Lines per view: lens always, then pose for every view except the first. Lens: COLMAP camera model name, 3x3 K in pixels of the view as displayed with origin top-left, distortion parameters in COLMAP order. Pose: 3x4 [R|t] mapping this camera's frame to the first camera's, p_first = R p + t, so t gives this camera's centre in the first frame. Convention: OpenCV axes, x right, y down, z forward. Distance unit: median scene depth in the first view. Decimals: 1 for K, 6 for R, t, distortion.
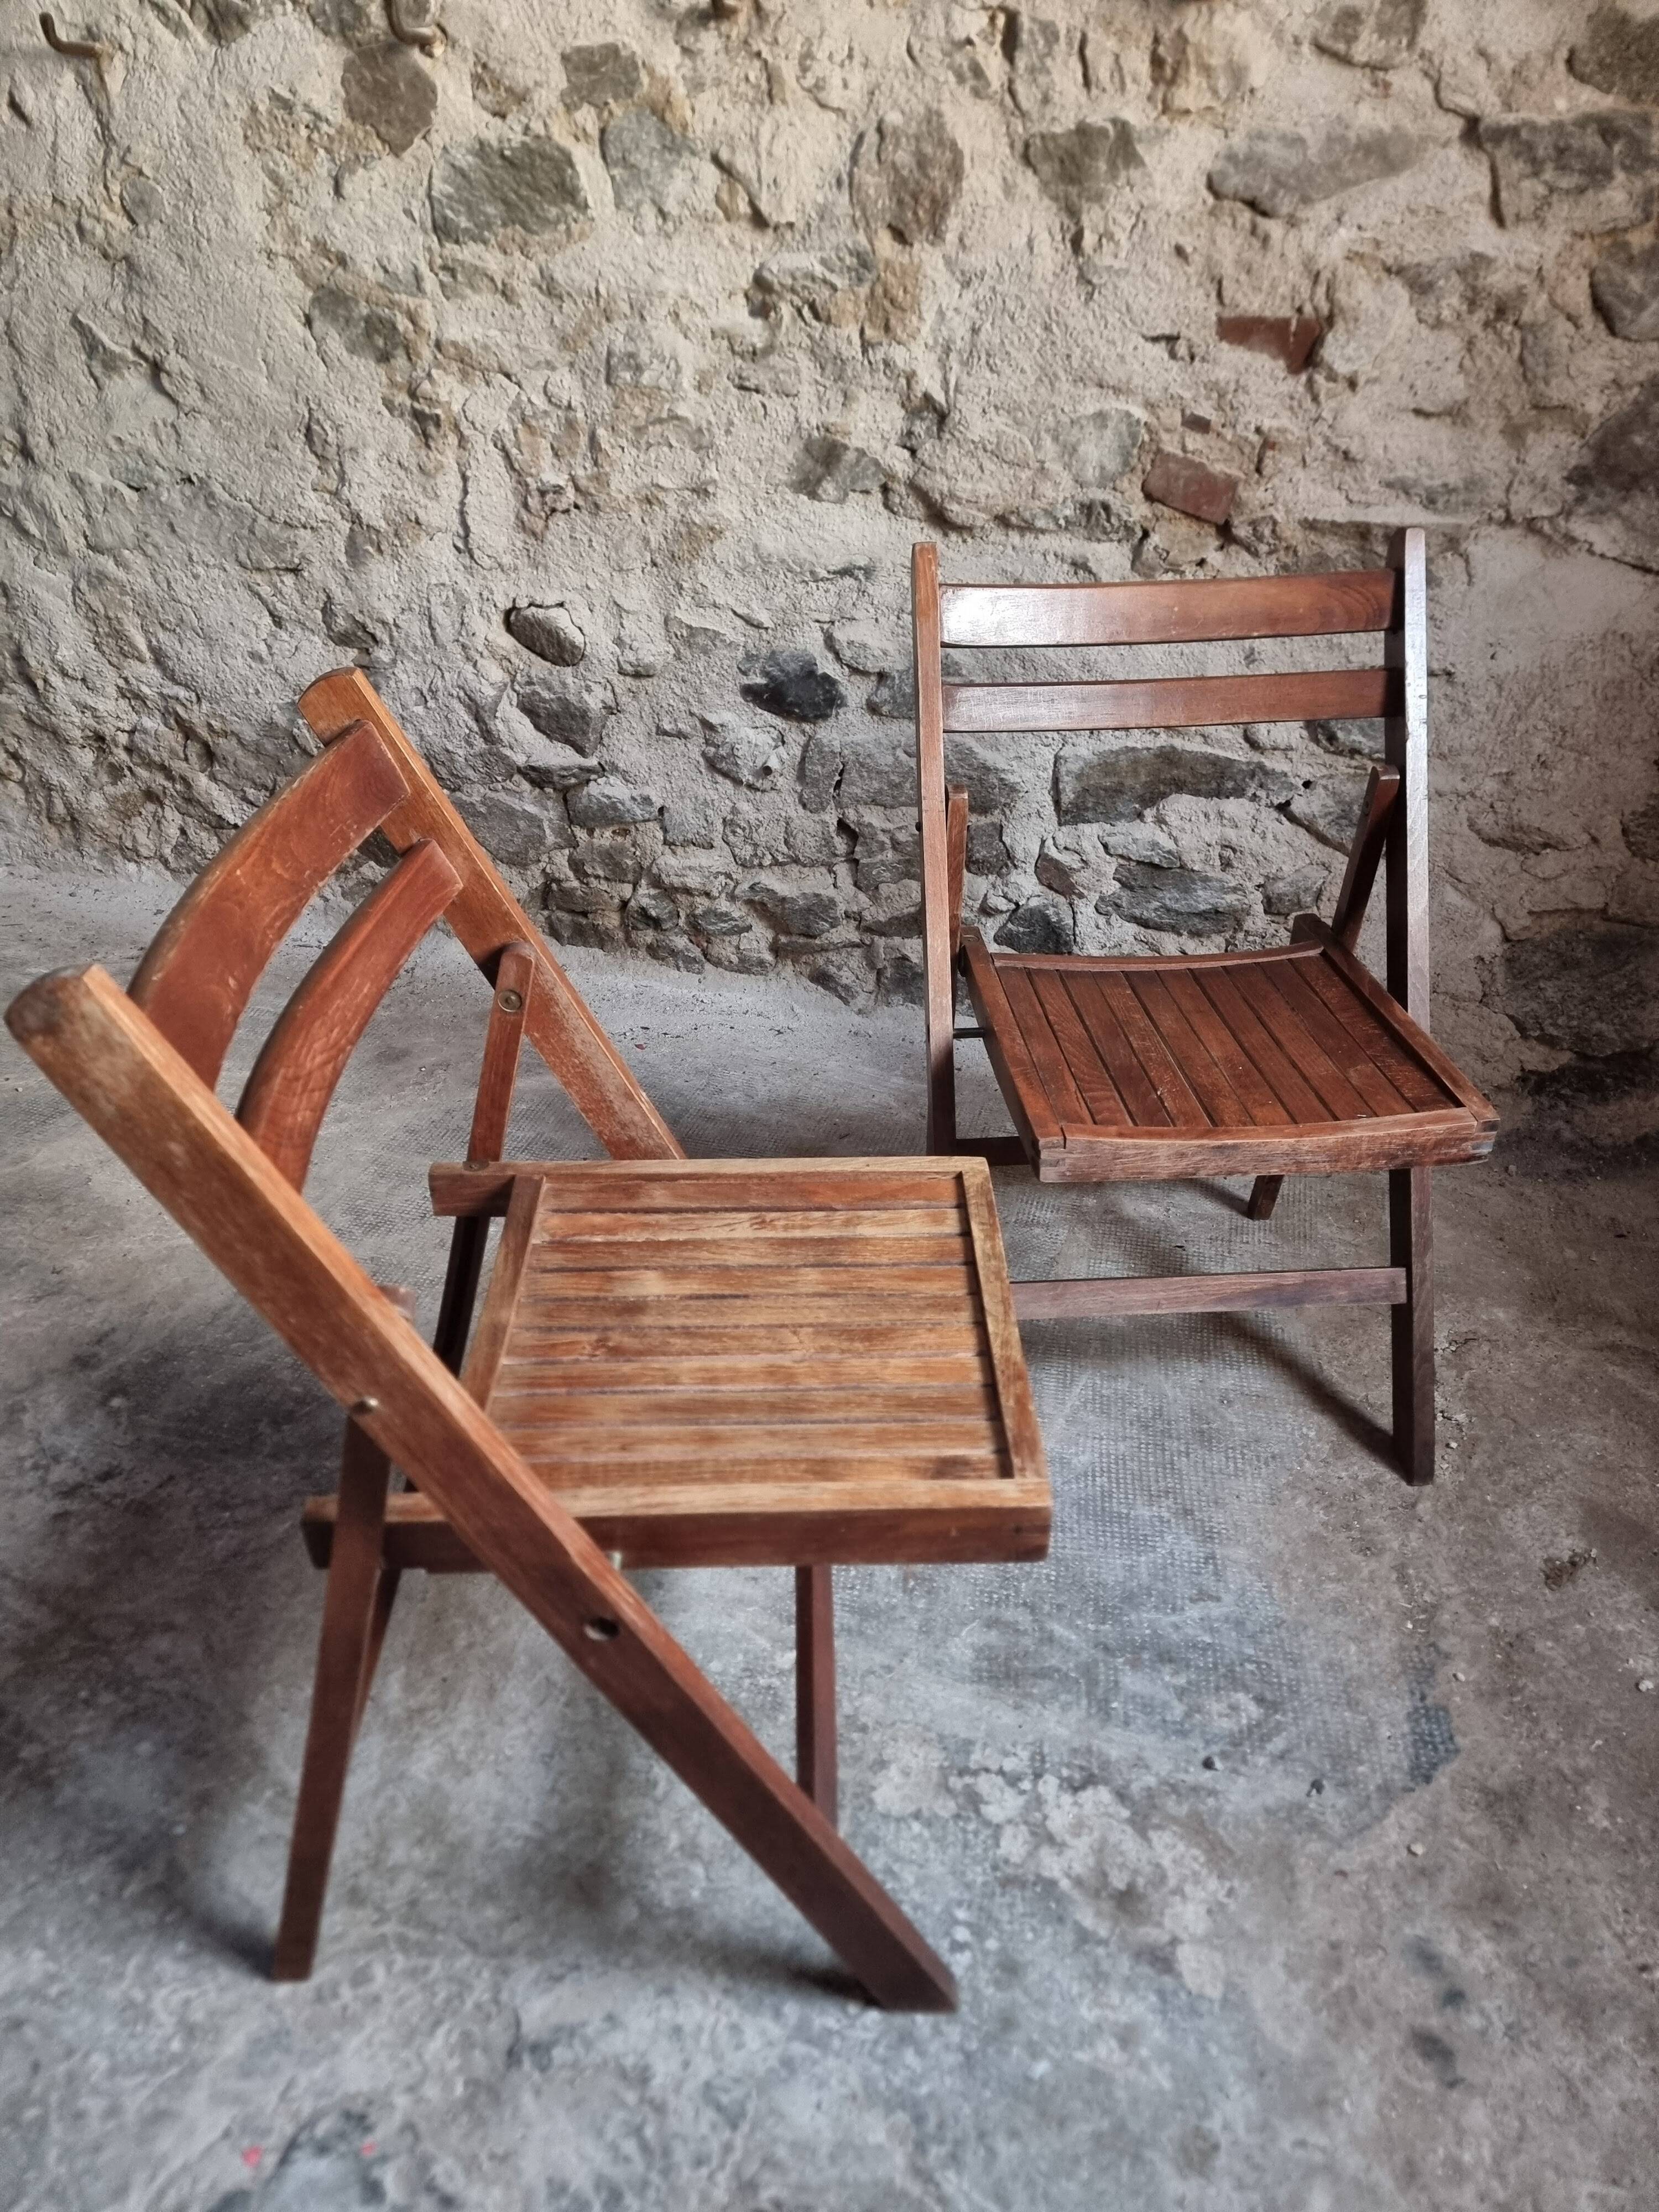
lens RADIAL K [[1535.0, 0, 821.6], [0, 1535.0, 1123.5], [0, 0, 1]] dist [0.065834, -0.065653]
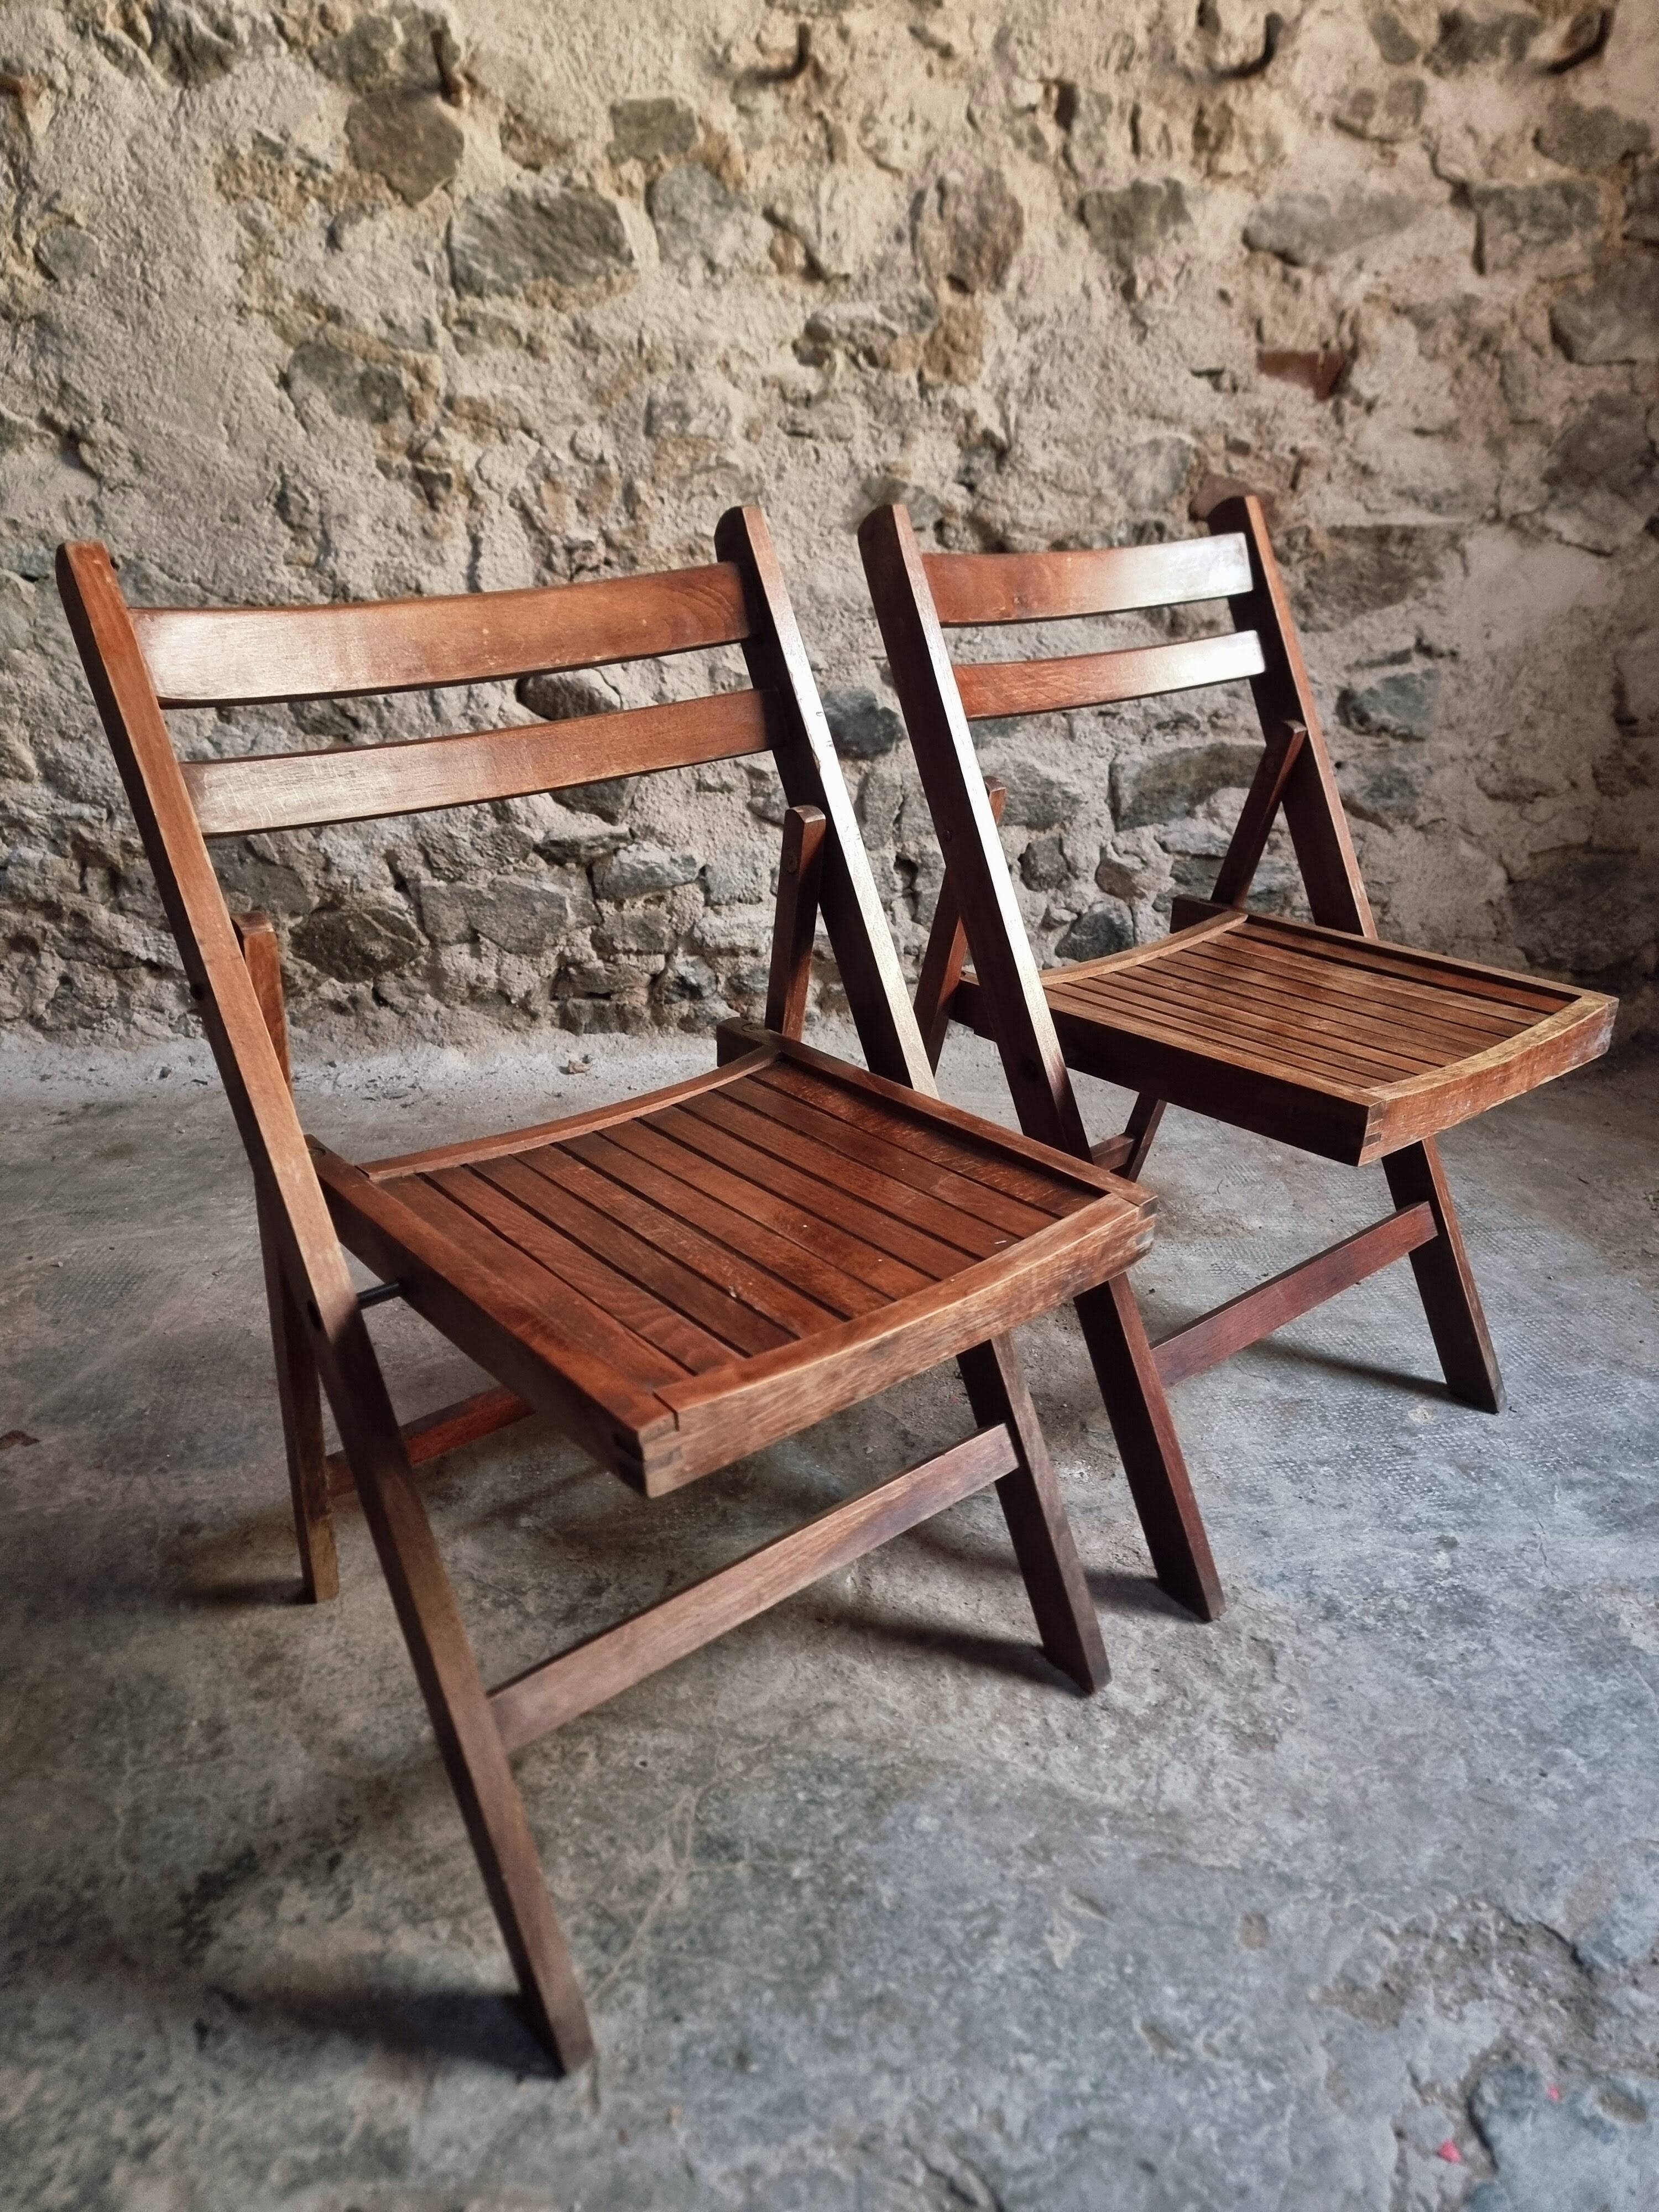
lens RADIAL K [[1535.0, 0, 820.9], [0, 1535.0, 1120.4], [0, 0, 1]] dist [0.065834, -0.065653]
pose [[0.927140, -0.150935, 0.342971, -0.481424], [0.193377, 0.976715, -0.092915, 0.066129], [-0.320961, 0.152468, 0.934739, 0.123021]]
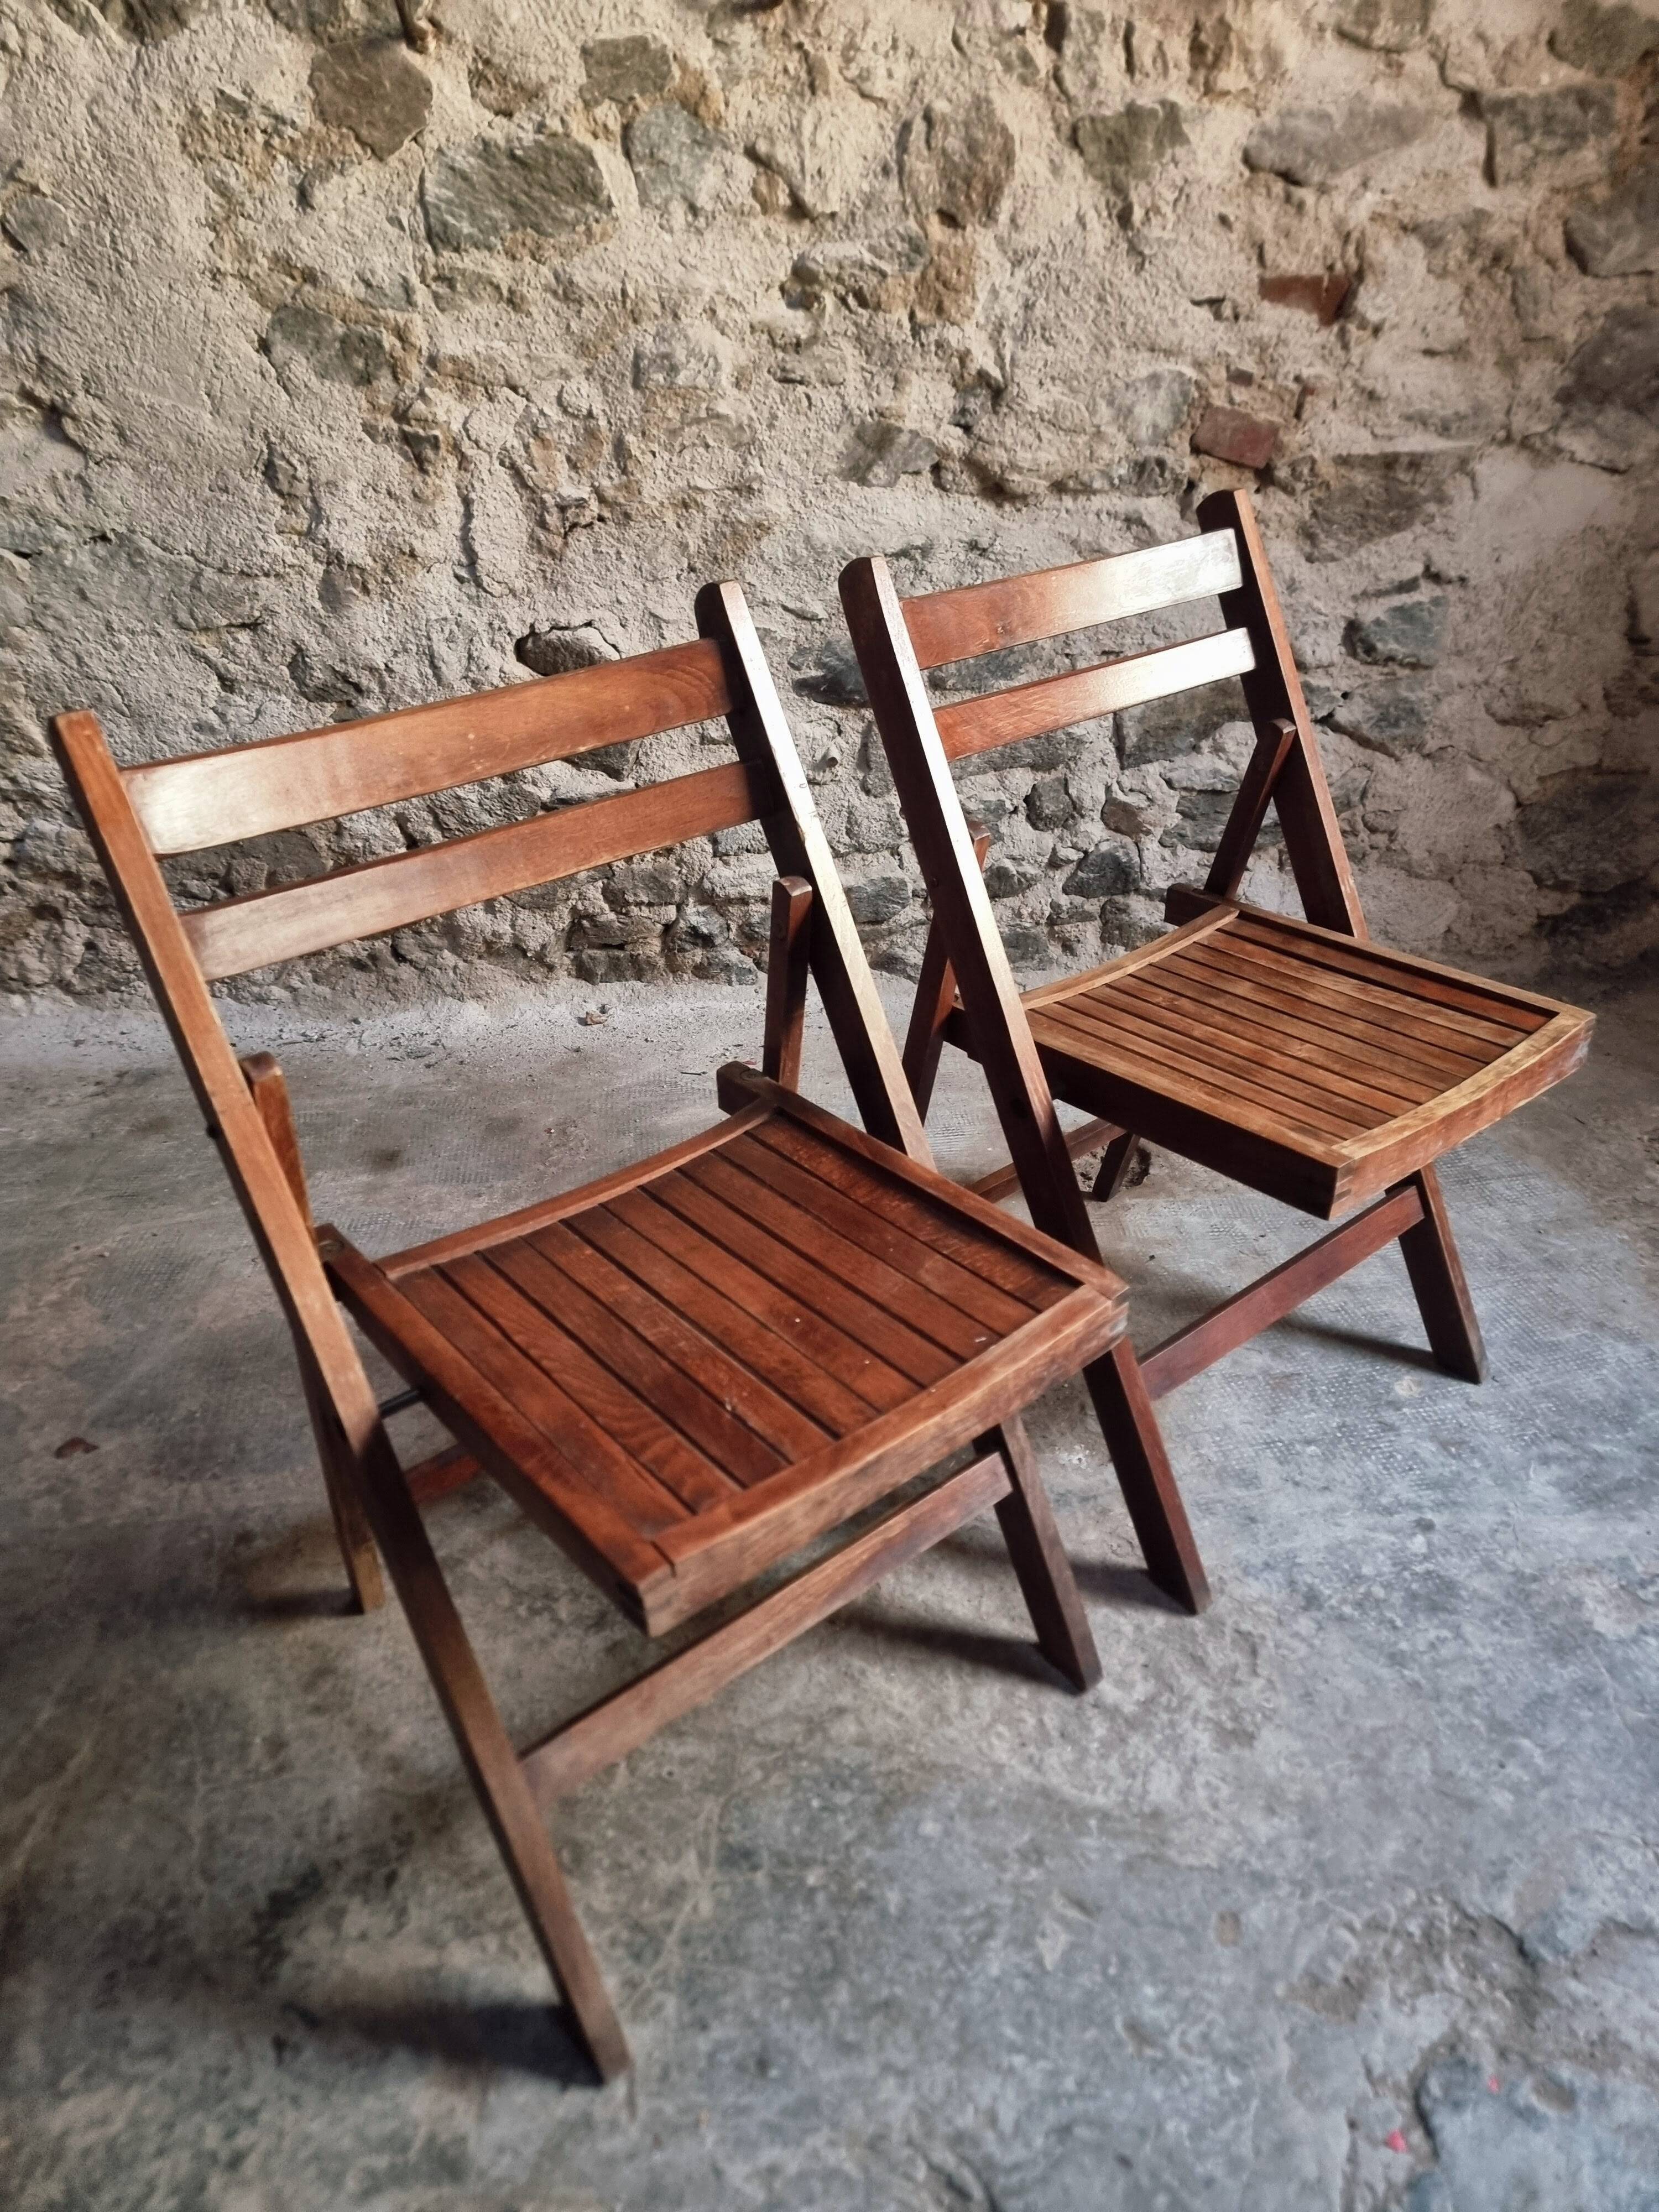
lens RADIAL K [[1535.0, 0, 831.4], [0, 1535.0, 1101.8], [0, 0, 1]] dist [0.065834, -0.065653]
pose [[0.927173, -0.209474, 0.310596, -0.458097], [0.220242, 0.975445, 0.000414, -0.018778], [-0.303056, 0.068023, 0.950542, 0.084140]]
